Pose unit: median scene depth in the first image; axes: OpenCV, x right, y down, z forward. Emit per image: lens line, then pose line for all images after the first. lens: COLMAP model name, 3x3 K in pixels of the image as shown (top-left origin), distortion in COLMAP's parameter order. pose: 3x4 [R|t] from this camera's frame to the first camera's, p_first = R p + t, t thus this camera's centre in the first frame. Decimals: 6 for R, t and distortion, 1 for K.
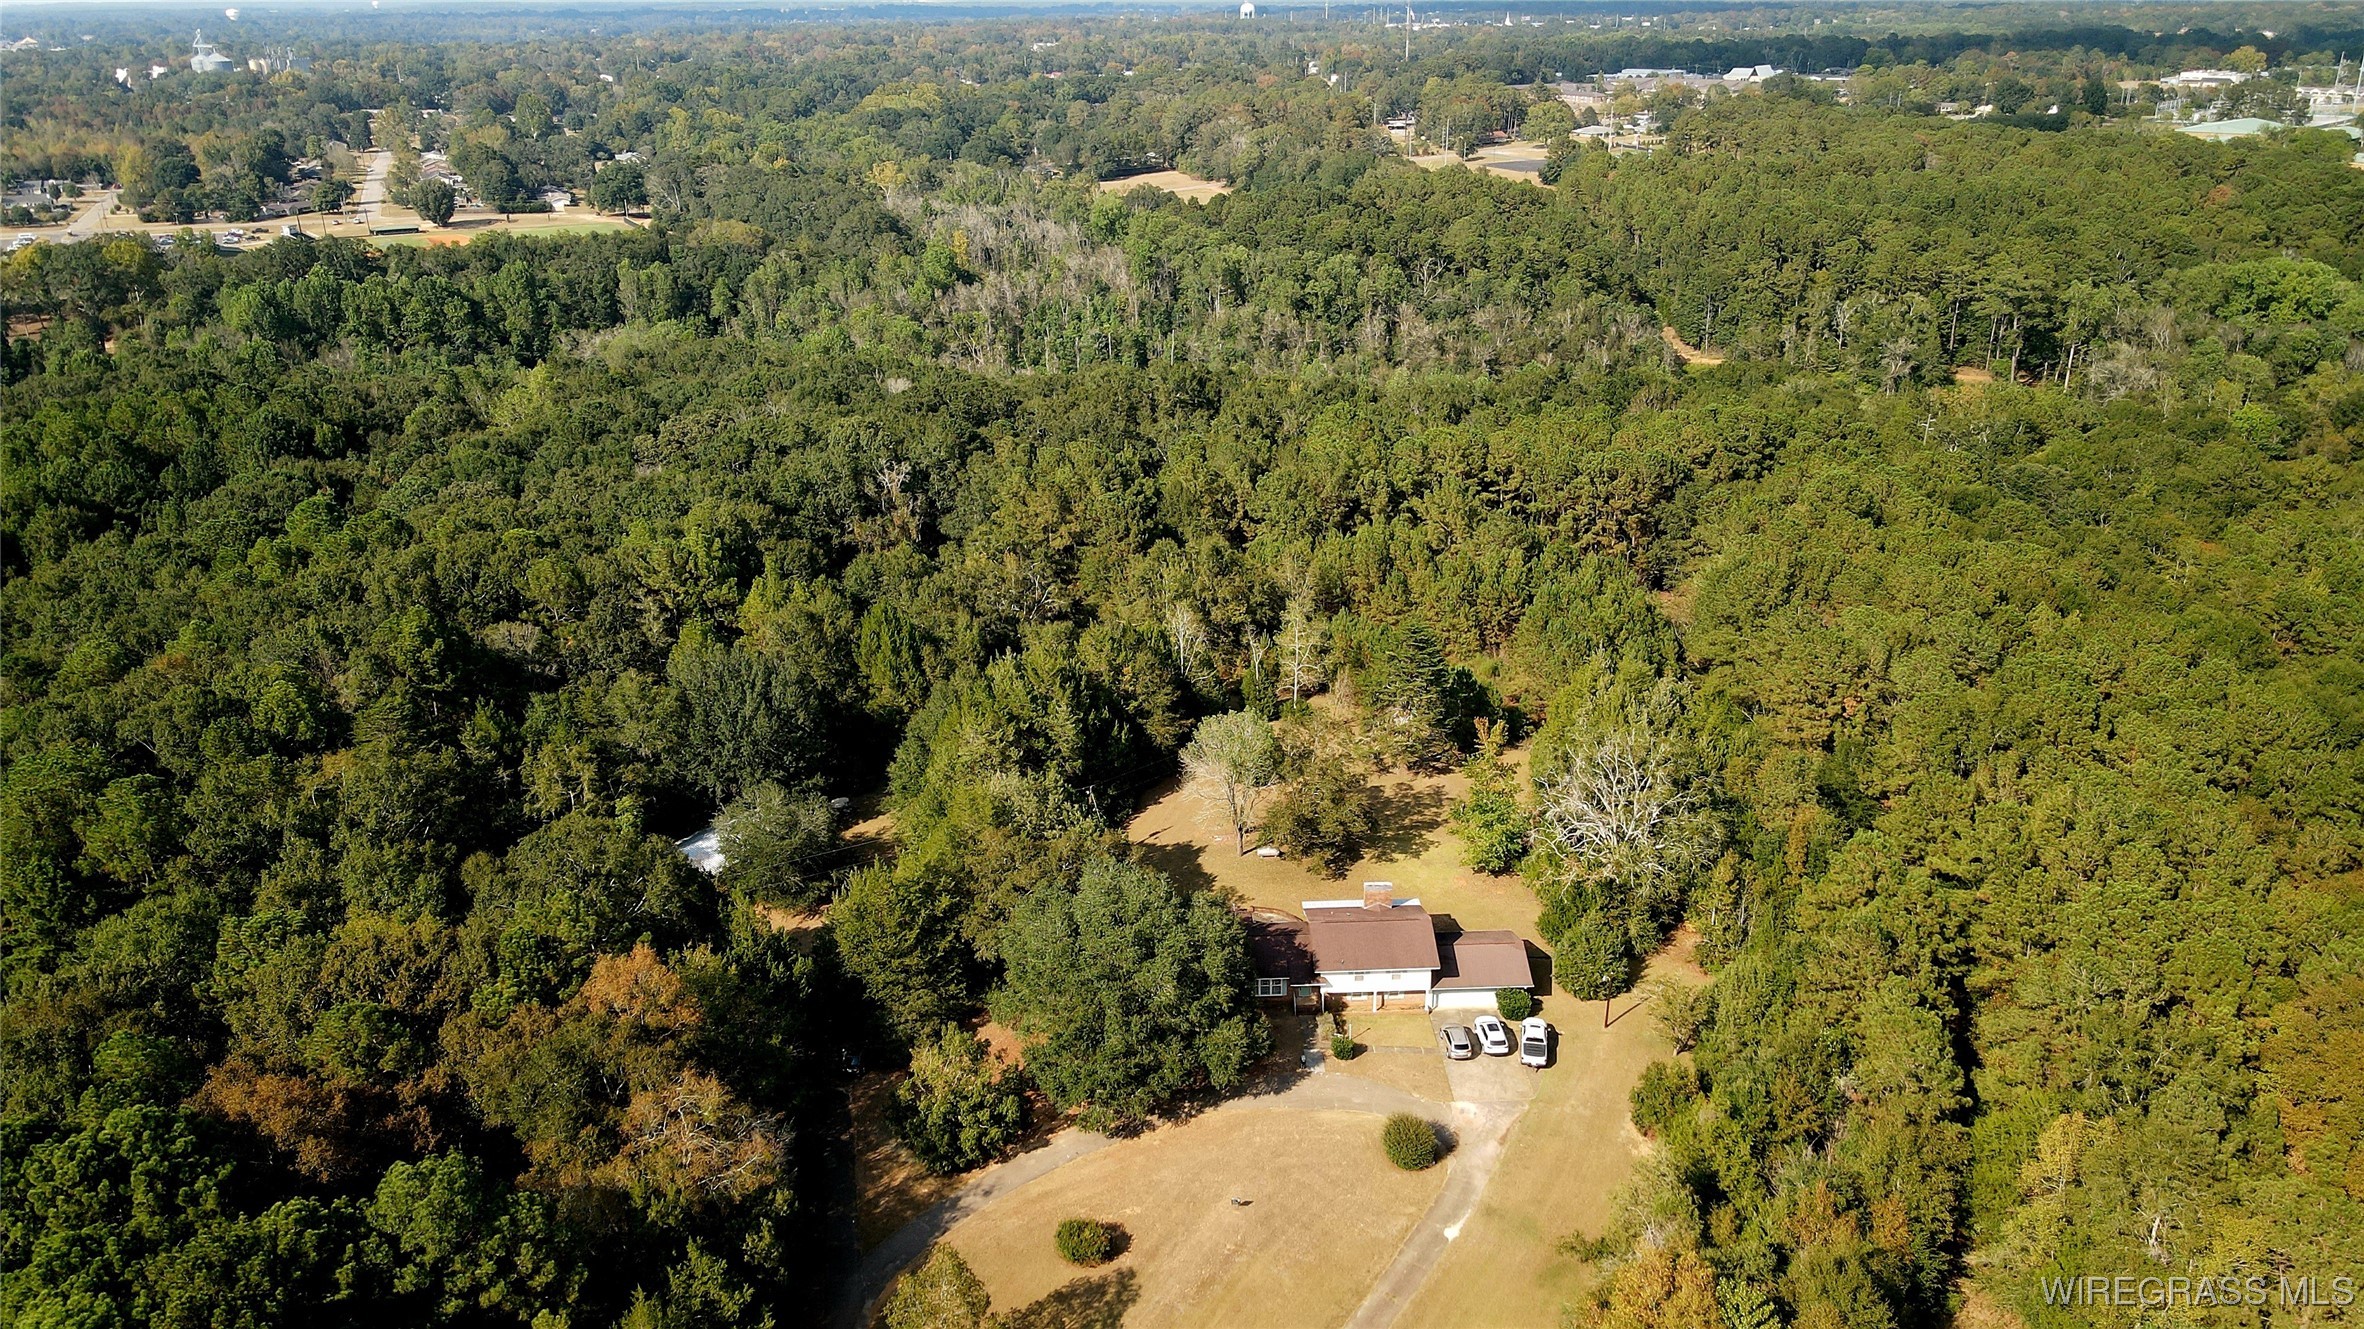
lens RADIAL K [[1760.8, 0, 1180.6], [0, 1760.8, 663.1], [0, 0, 1]] dist [0.012807, 0.015945]
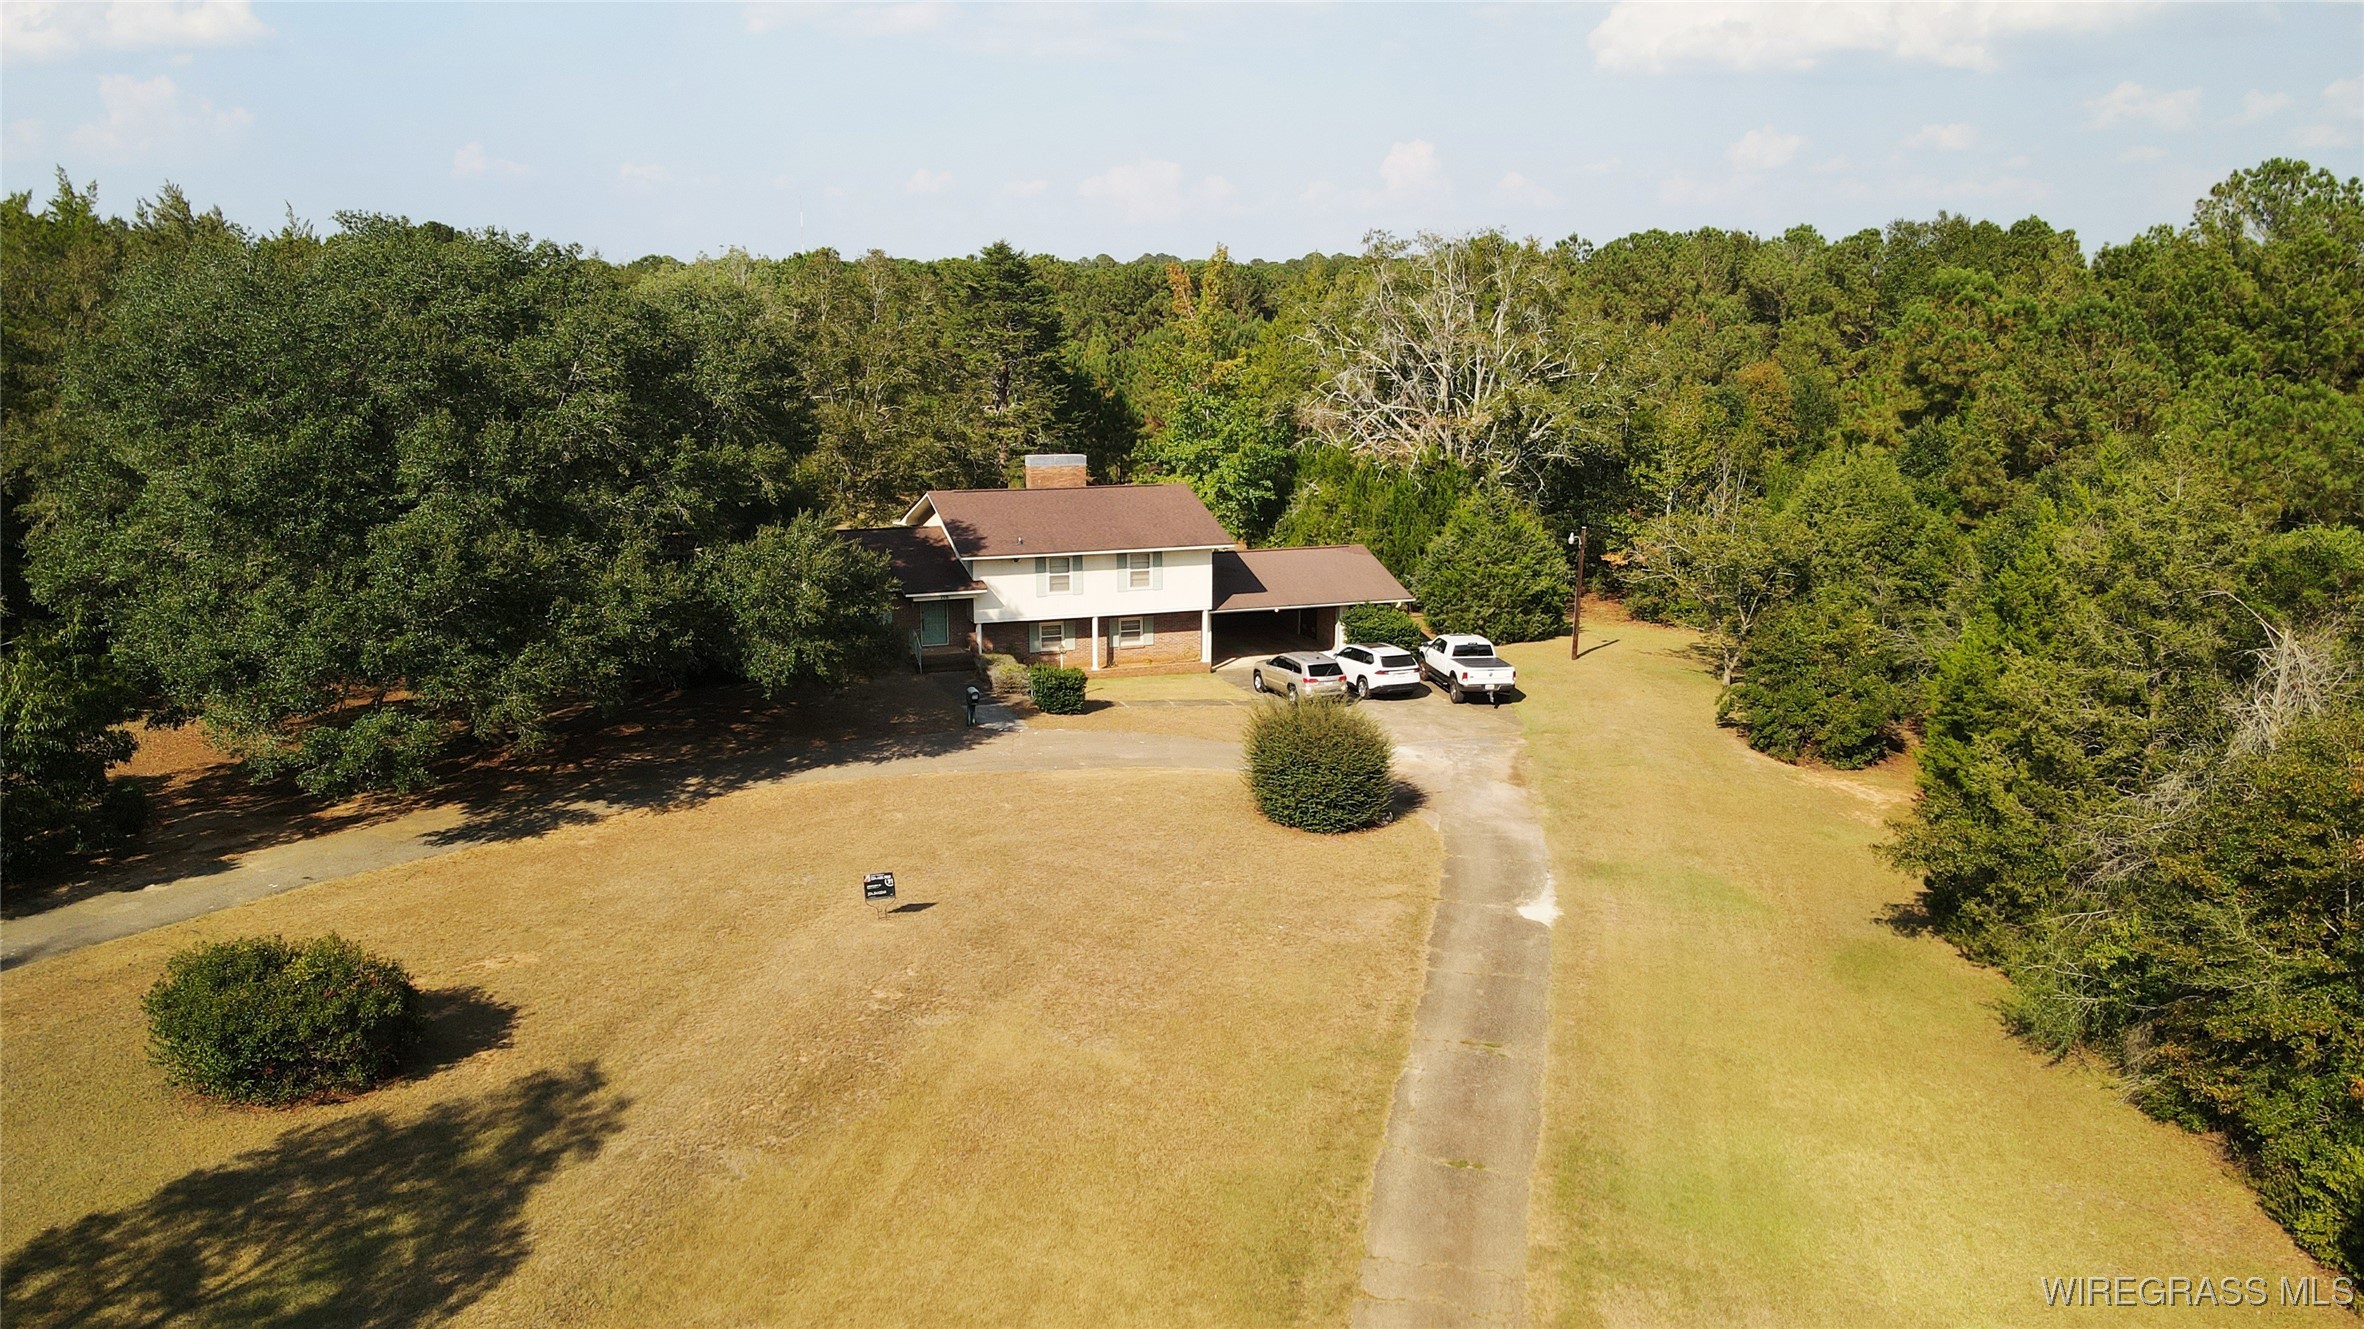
lens RADIAL K [[1760.8, 0, 1178.6], [0, 1760.8, 670.5], [0, 0, 1]] dist [0.012807, 0.015945]
pose [[0.944975, -0.048264, 0.323563, -0.004360], [0.101582, 0.983457, -0.149977, 0.089714], [-0.310972, 0.174593, 0.934245, 0.196738]]
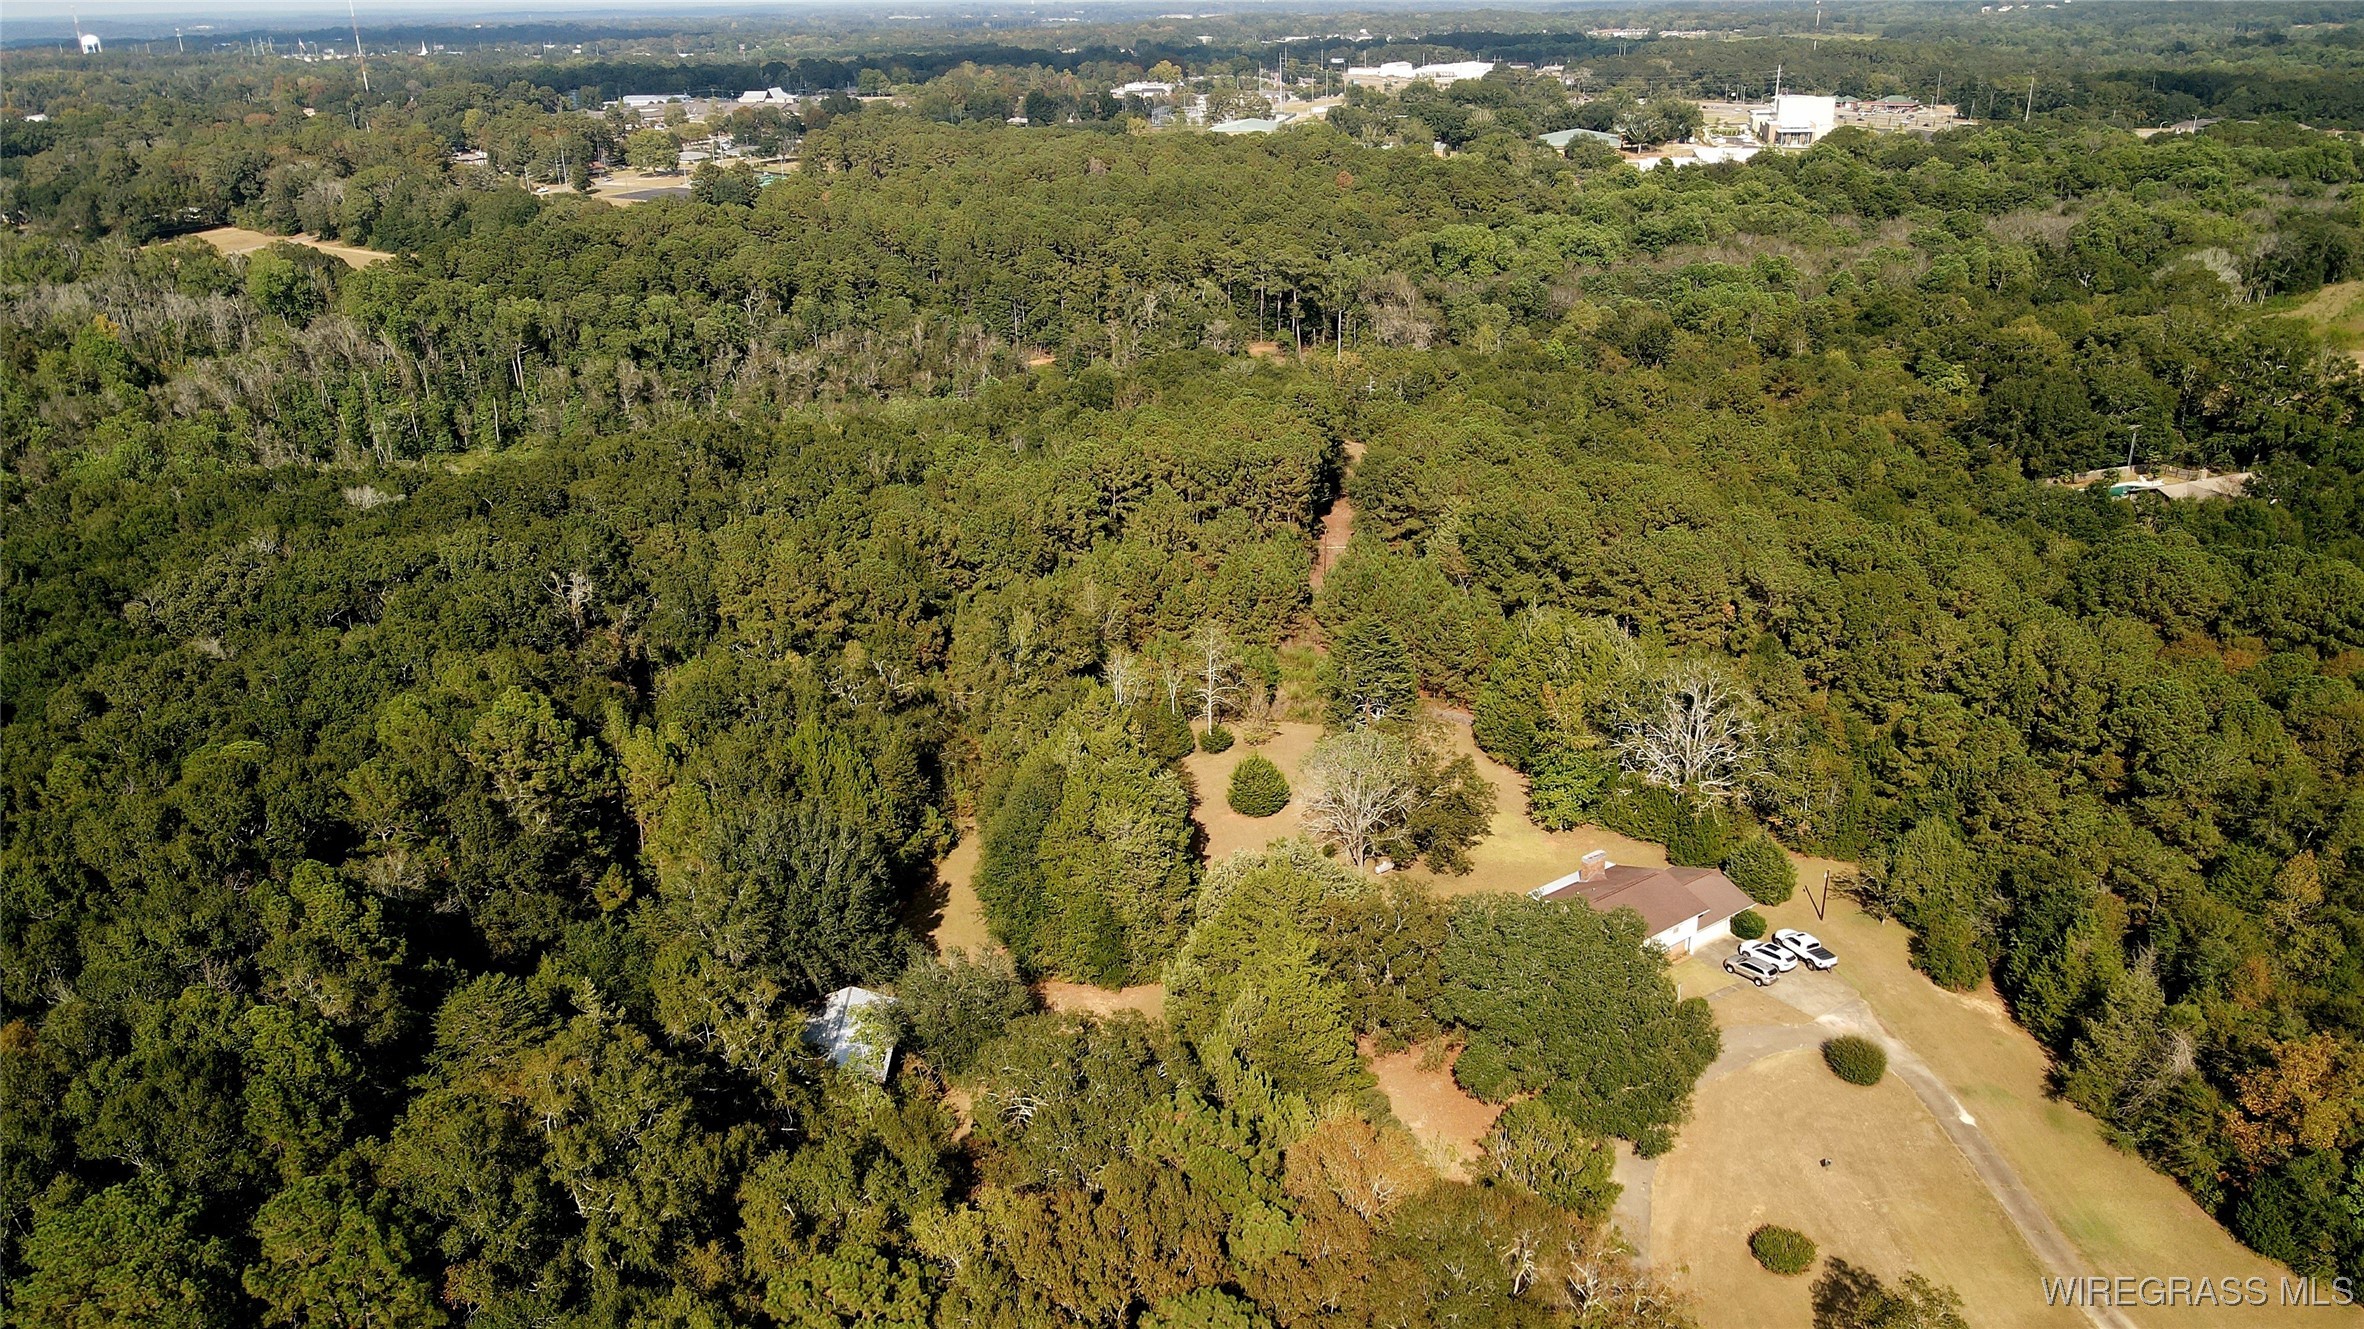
lens RADIAL K [[1760.8, 0, 1185.7], [0, 1760.8, 658.8], [0, 0, 1]] dist [0.012807, 0.015945]
pose [[0.825388, -0.204844, 0.526093, -0.211713], [0.213315, 0.975931, 0.045327, -0.029473], [-0.522716, 0.074812, 0.849218, 0.085805]]
